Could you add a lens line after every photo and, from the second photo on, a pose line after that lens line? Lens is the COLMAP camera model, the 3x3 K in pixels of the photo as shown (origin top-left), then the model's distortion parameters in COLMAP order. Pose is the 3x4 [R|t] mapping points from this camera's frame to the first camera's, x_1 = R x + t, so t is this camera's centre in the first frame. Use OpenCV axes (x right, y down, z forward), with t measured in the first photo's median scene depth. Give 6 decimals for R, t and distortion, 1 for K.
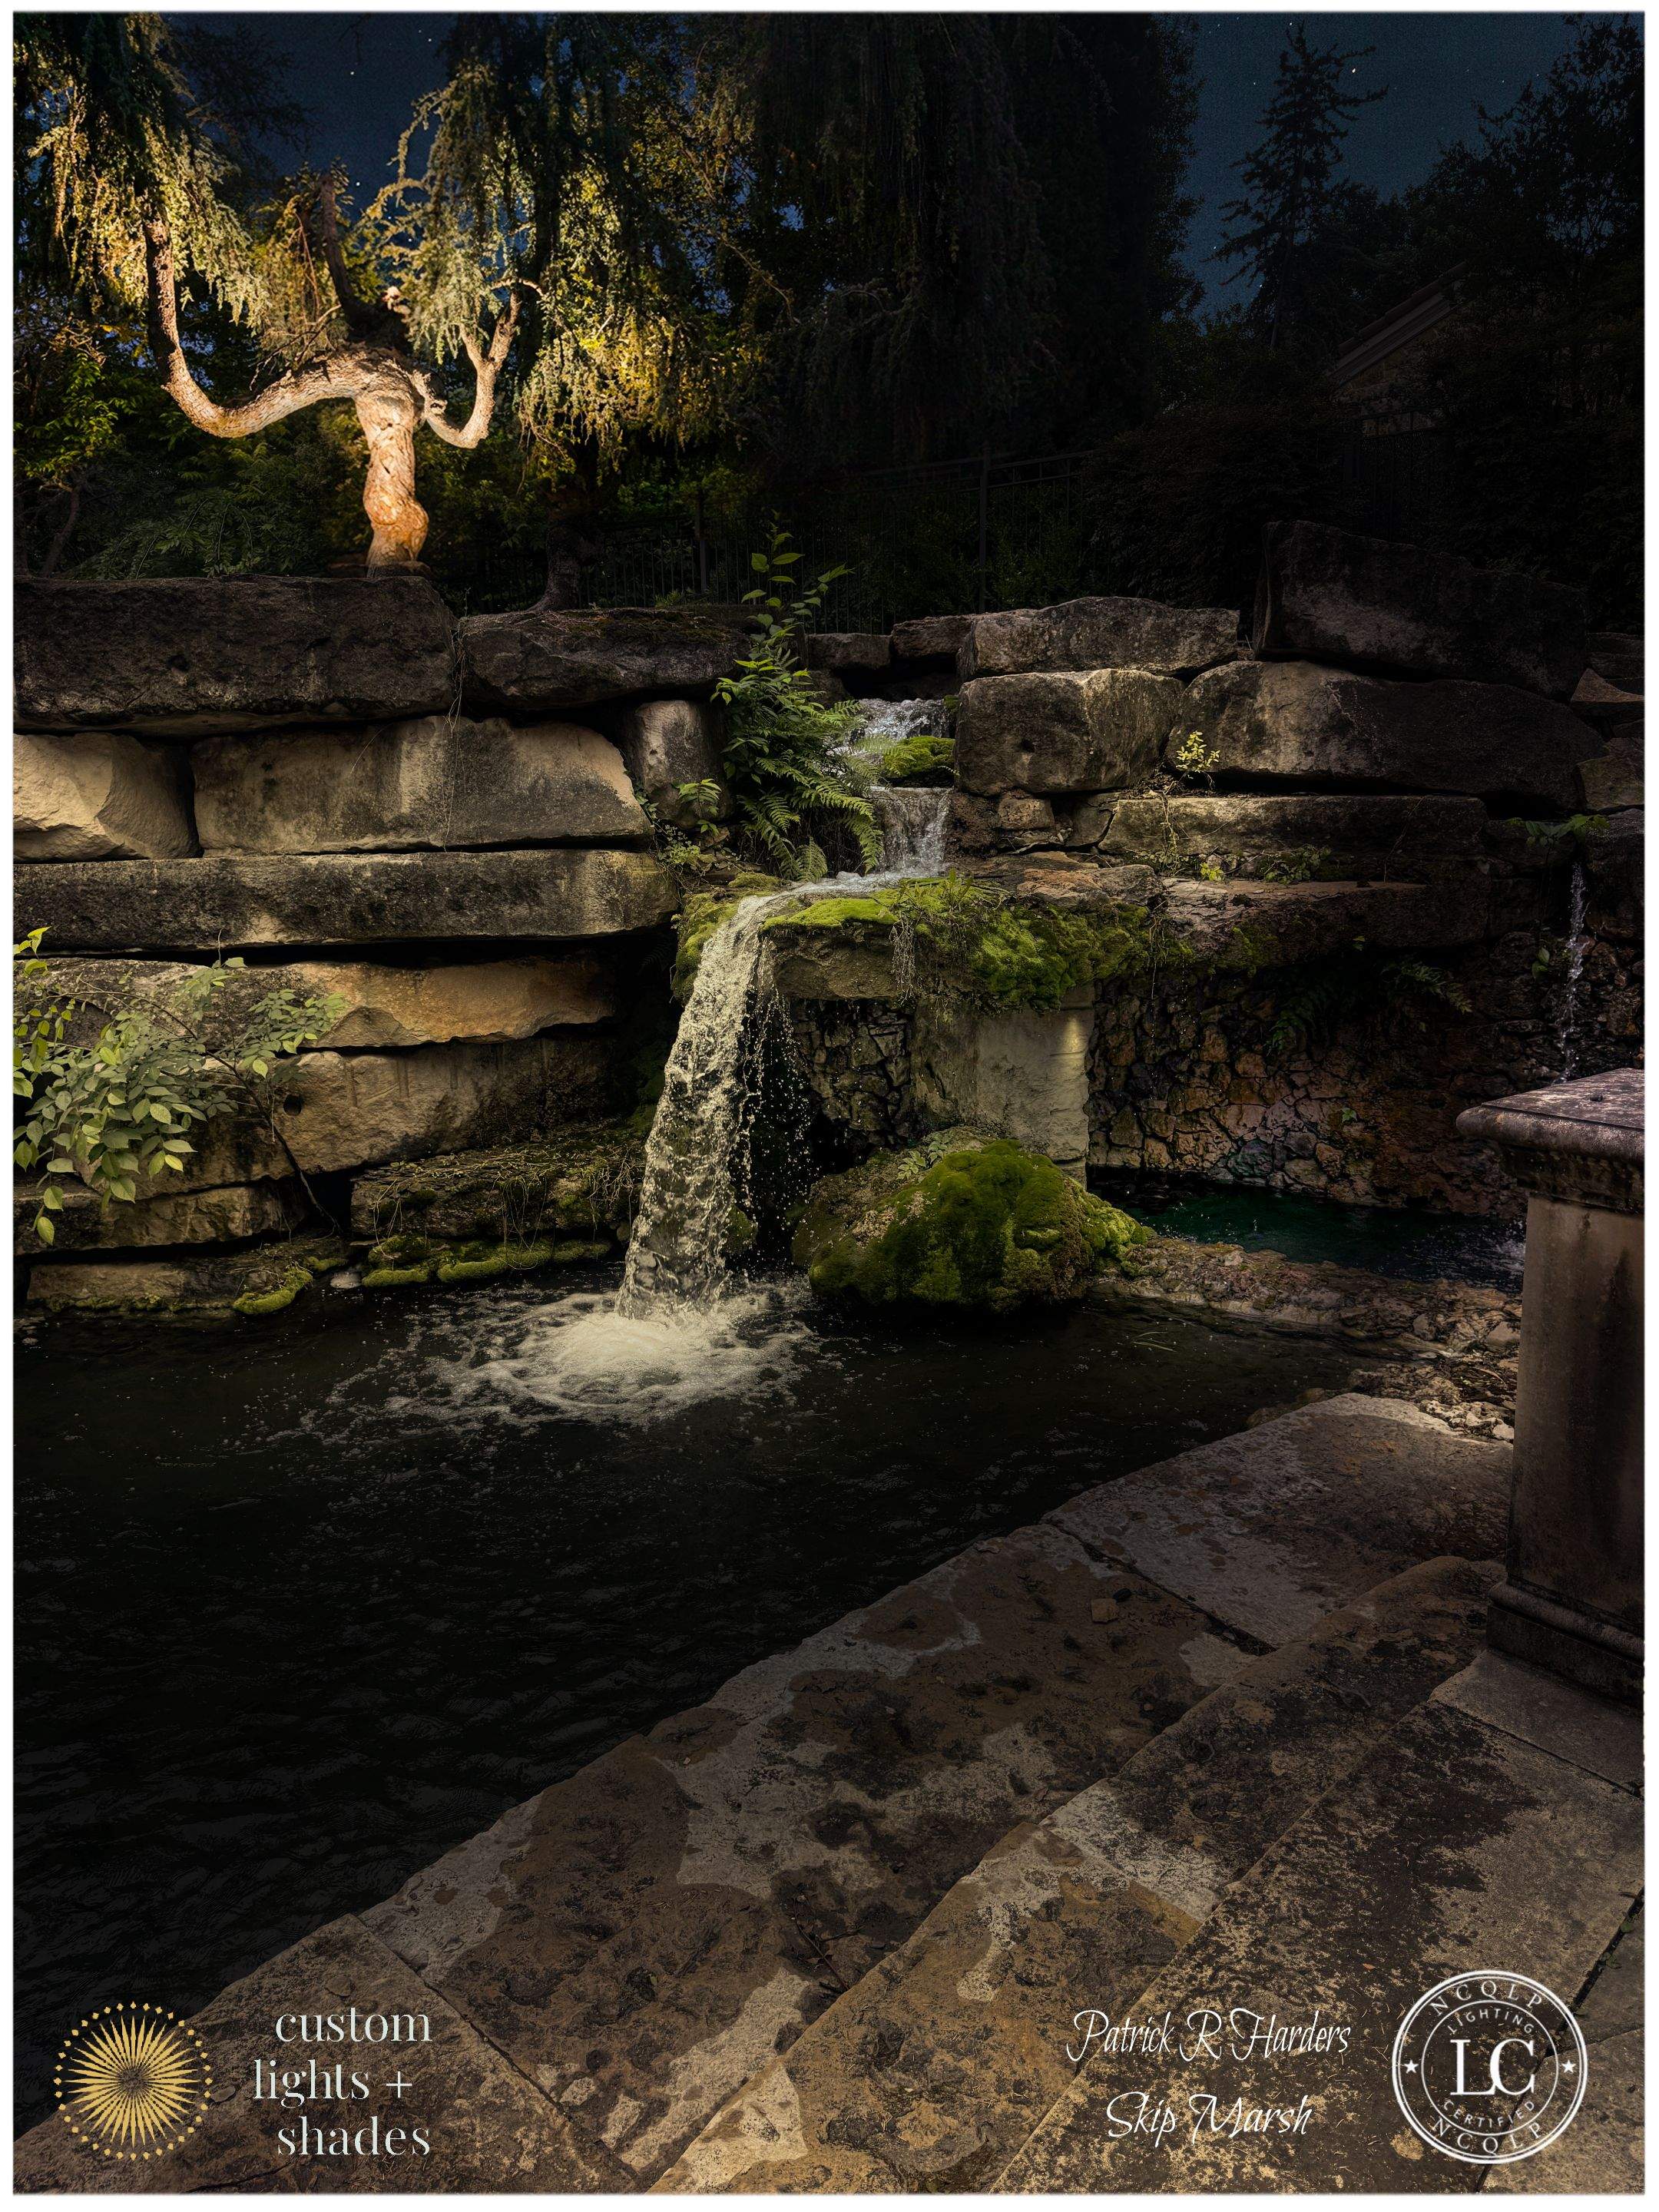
lens RADIAL K [[1576.4, 0, 848.9], [0, 1576.4, 1094.5], [0, 0, 1]] dist [0.095552, -0.140308]
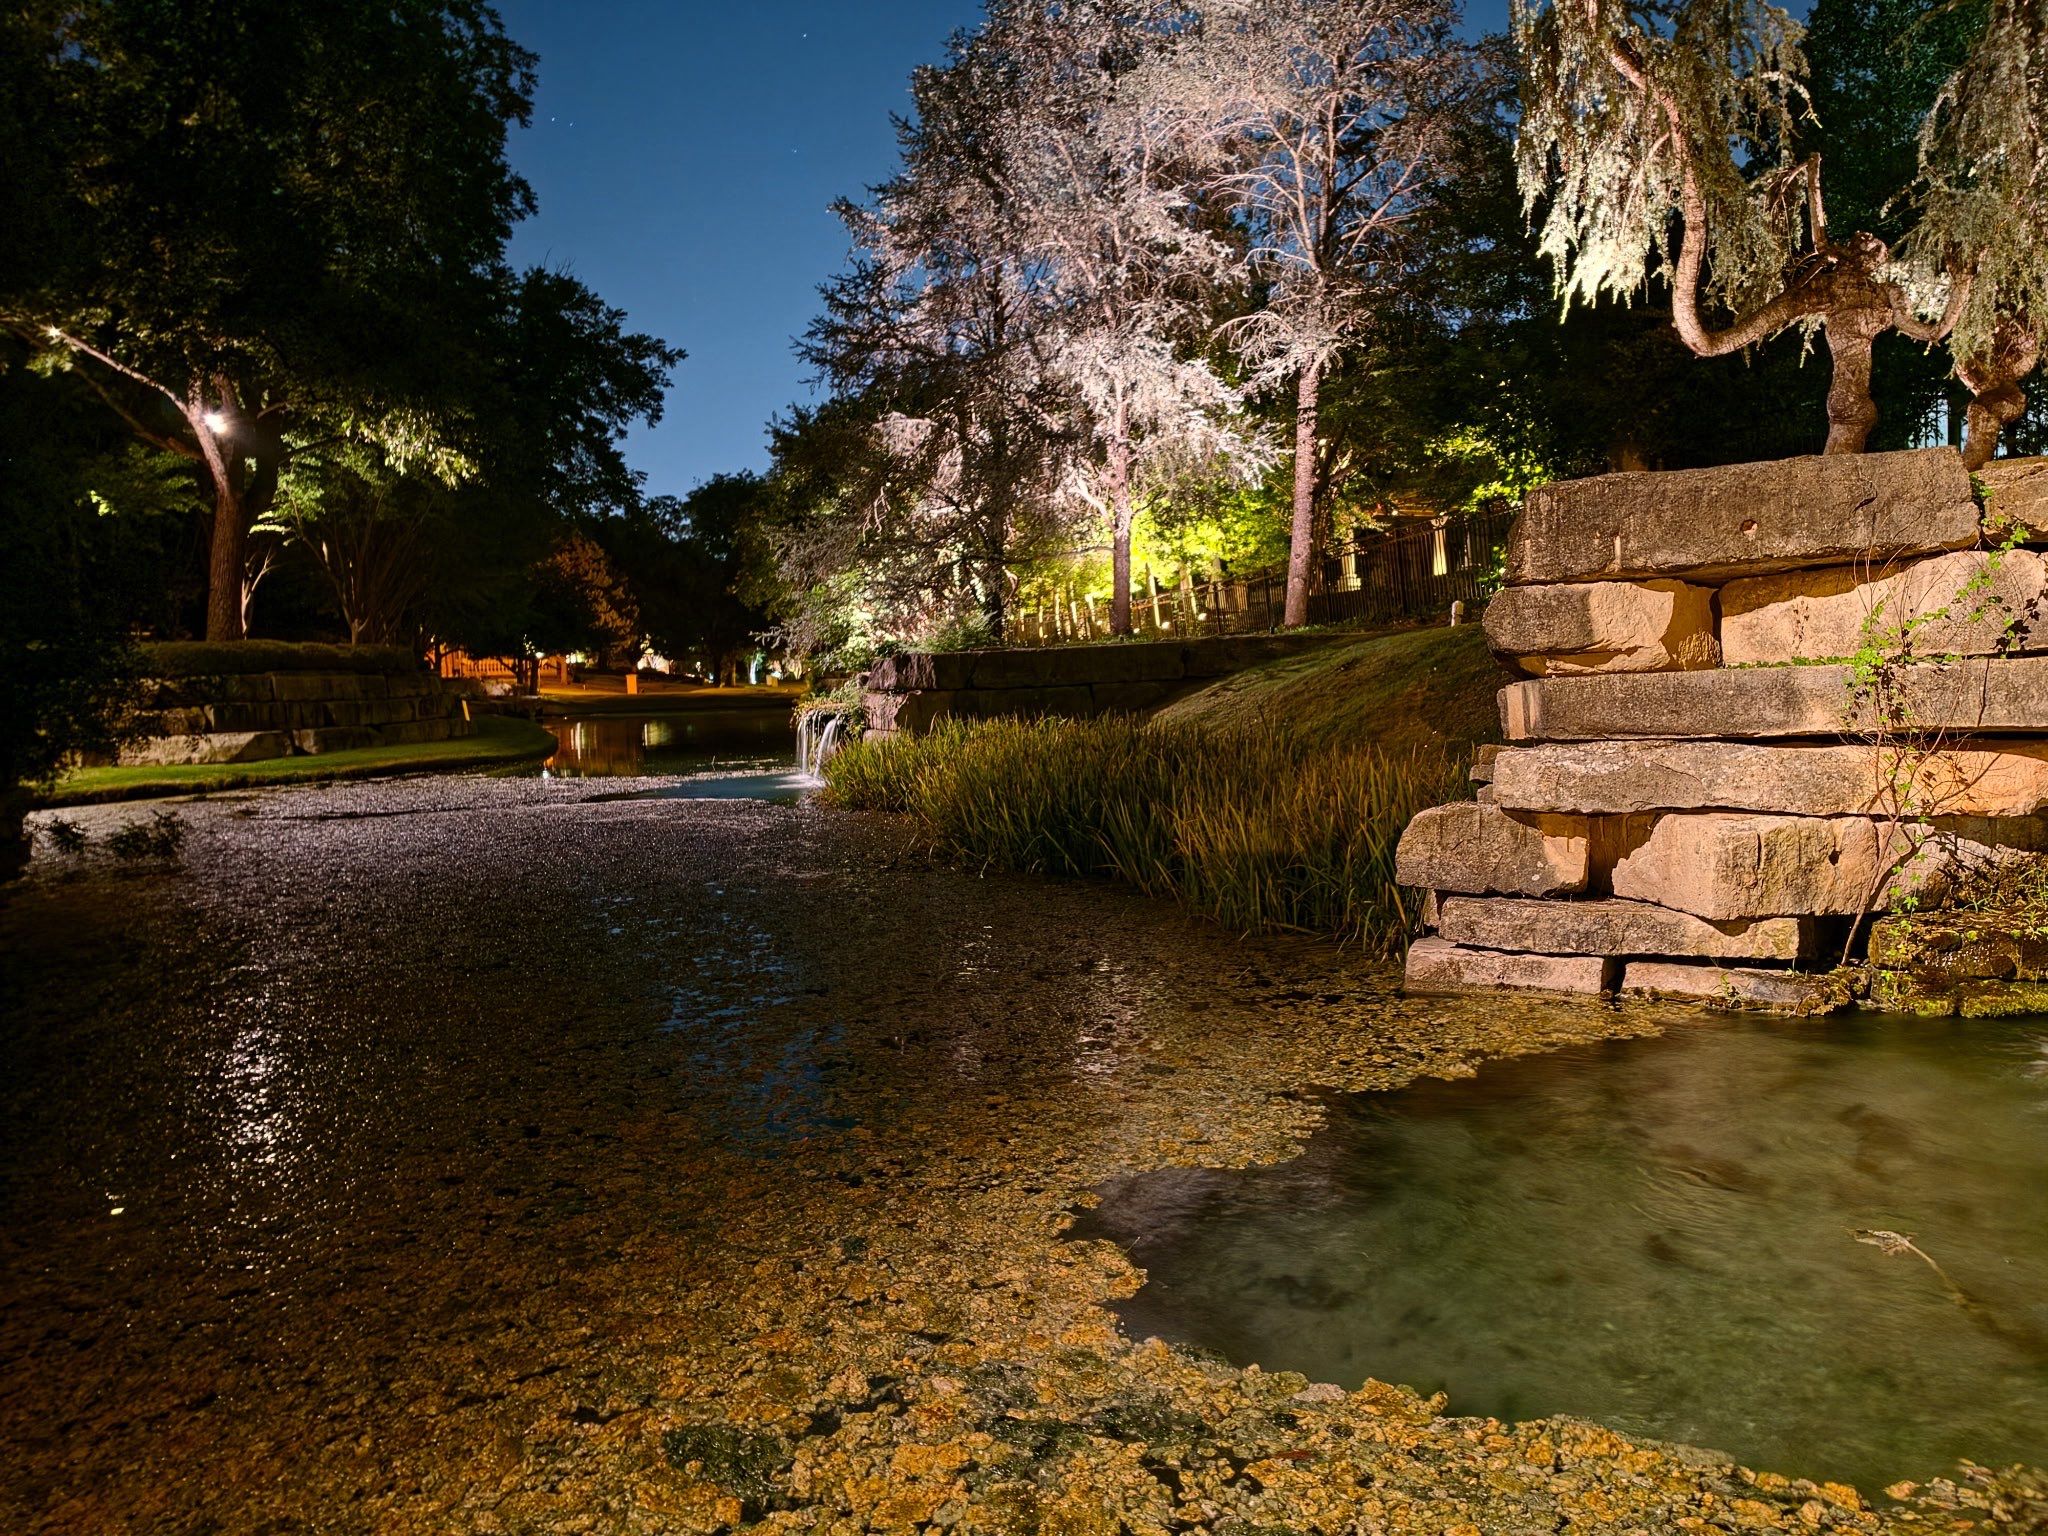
lens RADIAL K [[1427.9, 0, 1023.7], [0, 1427.9, 753.7], [0, 0, 1]] dist [0.078147, -0.119353]
pose [[0.853196, 0.016443, -0.521331, -0.287422], [-0.073084, 0.993412, -0.088274, 0.070321], [0.516444, 0.113416, 0.848777, -0.312791]]
